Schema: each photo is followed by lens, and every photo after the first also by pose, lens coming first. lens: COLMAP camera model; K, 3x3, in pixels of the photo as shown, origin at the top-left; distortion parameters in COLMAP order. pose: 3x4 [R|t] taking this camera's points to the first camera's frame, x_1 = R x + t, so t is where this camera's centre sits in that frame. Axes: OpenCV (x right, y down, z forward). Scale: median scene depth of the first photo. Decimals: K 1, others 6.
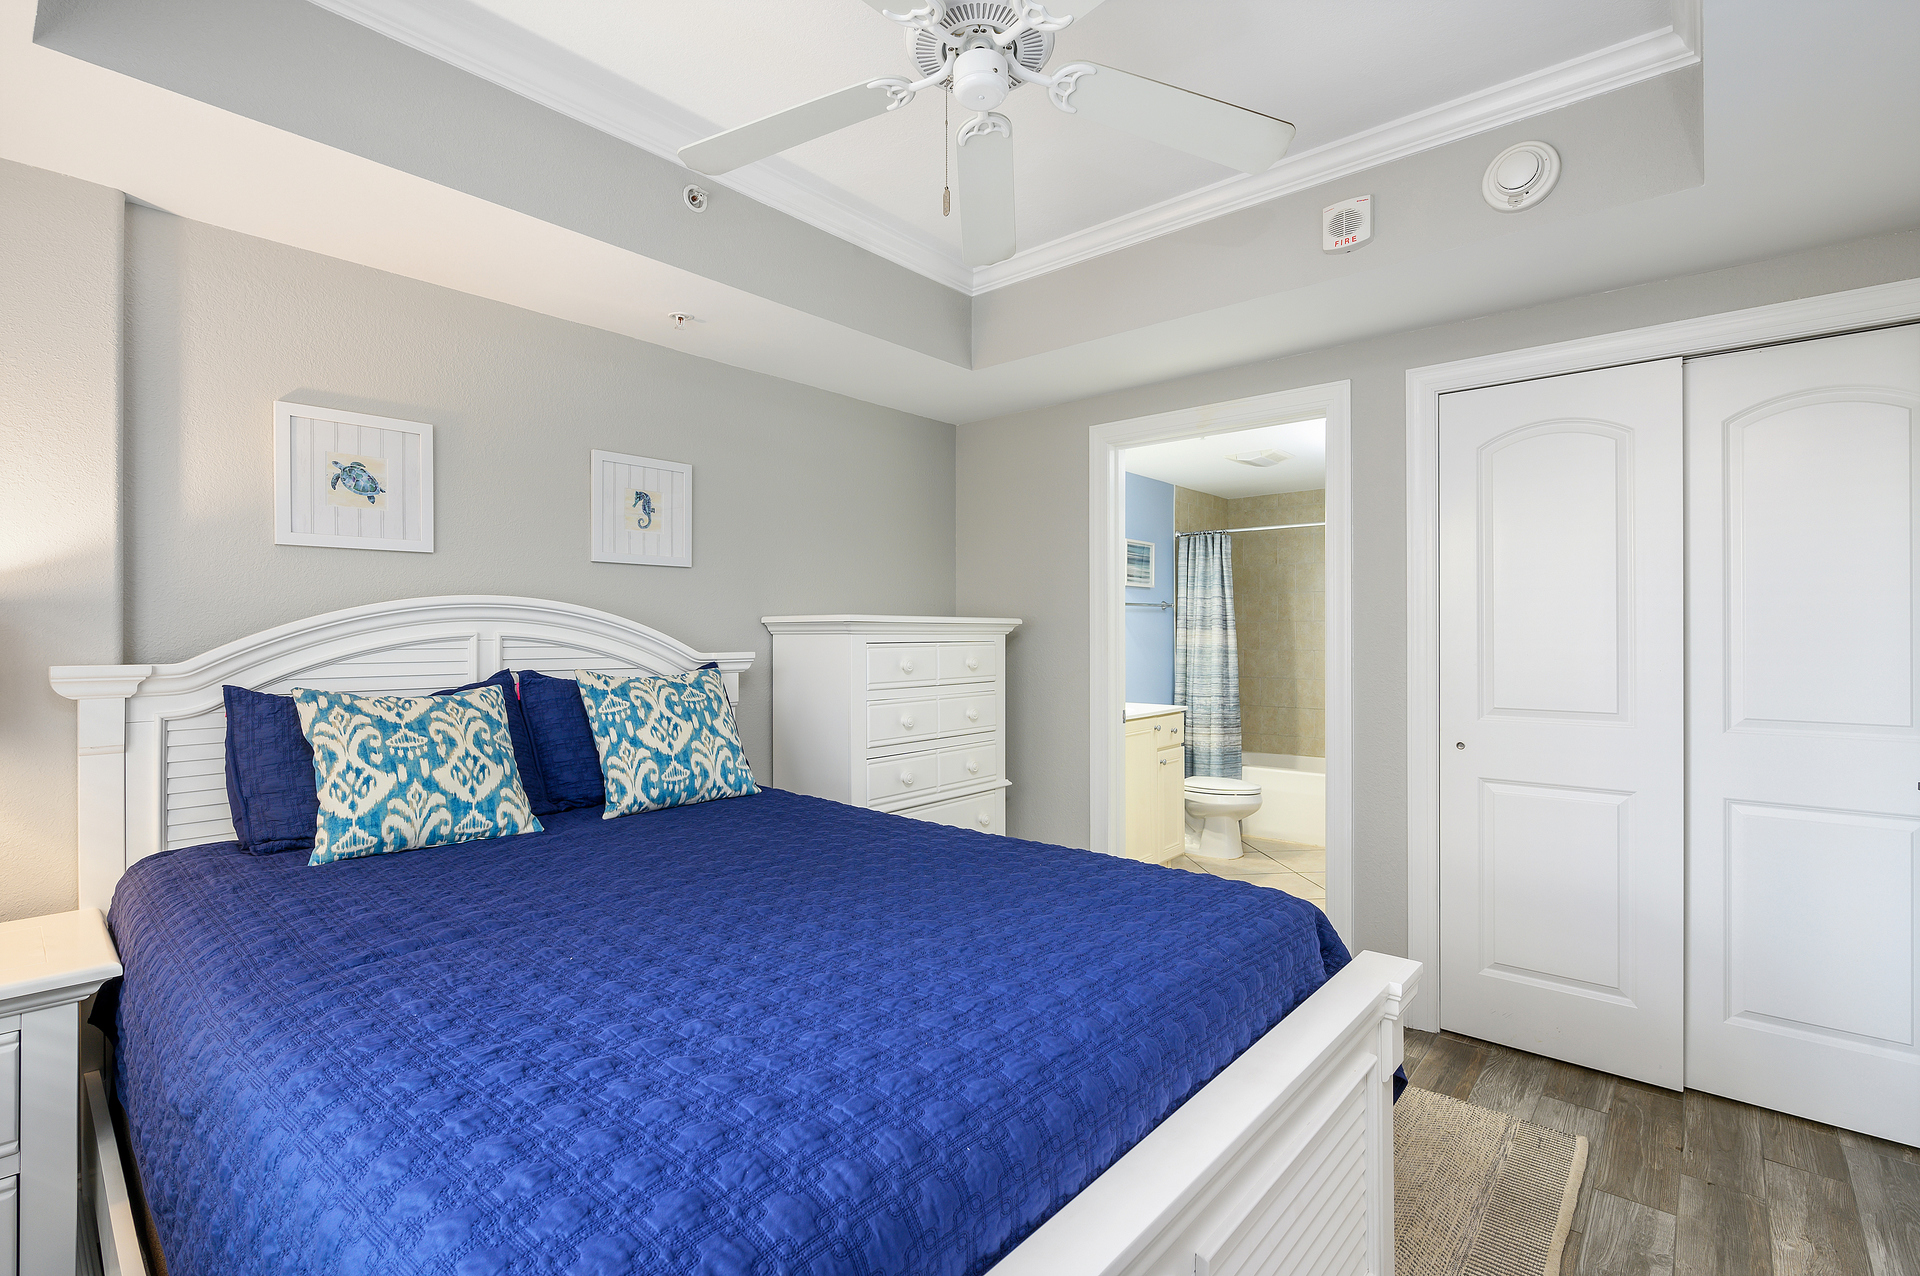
lens RADIAL K [[871.6, 0, 964.6], [0, 871.6, 635.1], [0, 0, 1]] dist [-0.003292, -0.000492]
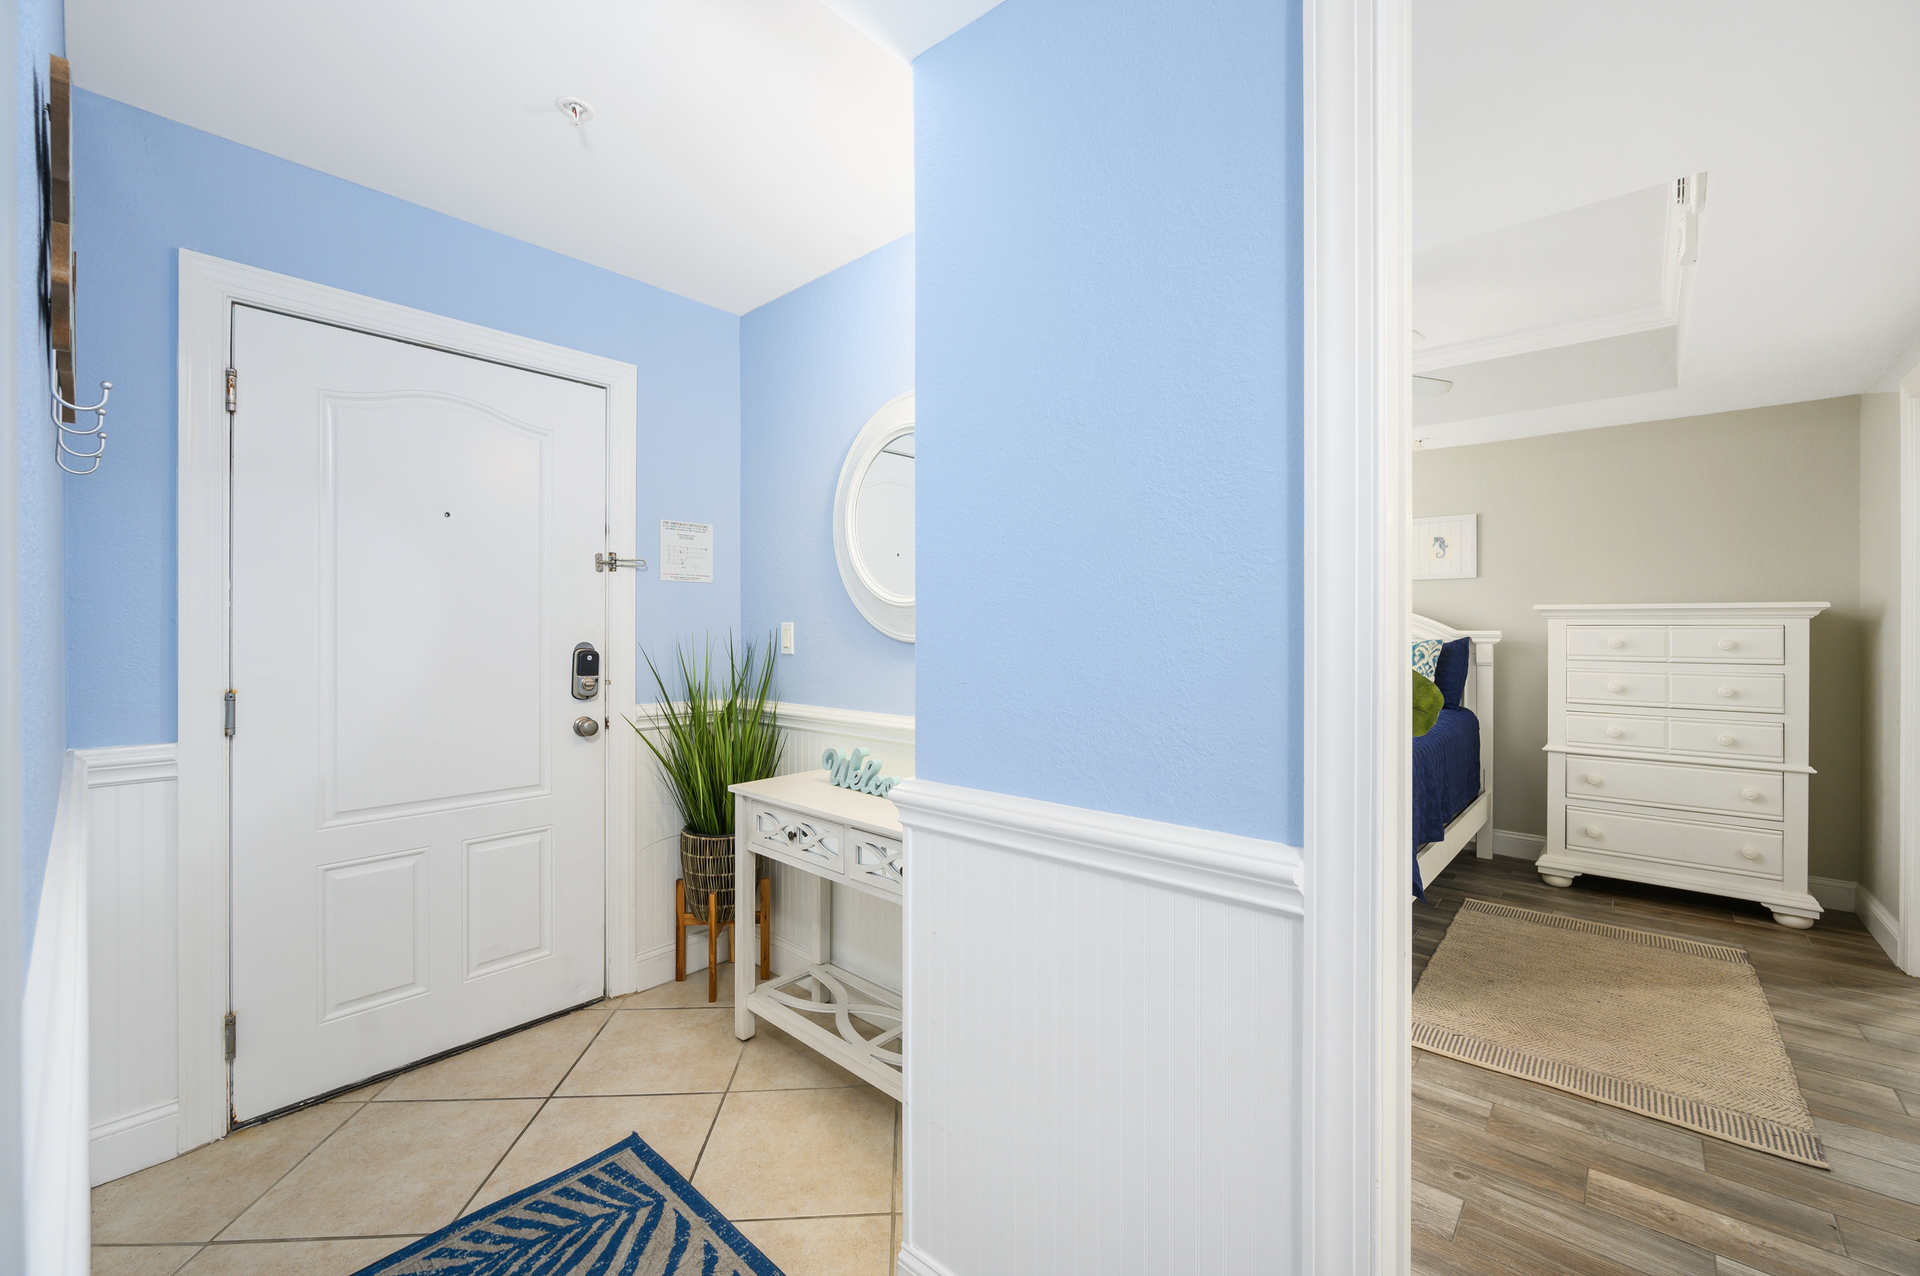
lens RADIAL K [[787.8, 0, 965.6], [0, 787.8, 630.9], [0, 0, 1]] dist [-0.001864, -0.000218]
pose [[-0.012600, 0.006946, -0.999896, 1.106880], [-0.003932, 0.999968, 0.006996, 0.013313], [0.999913, 0.004020, -0.012572, 0.078692]]
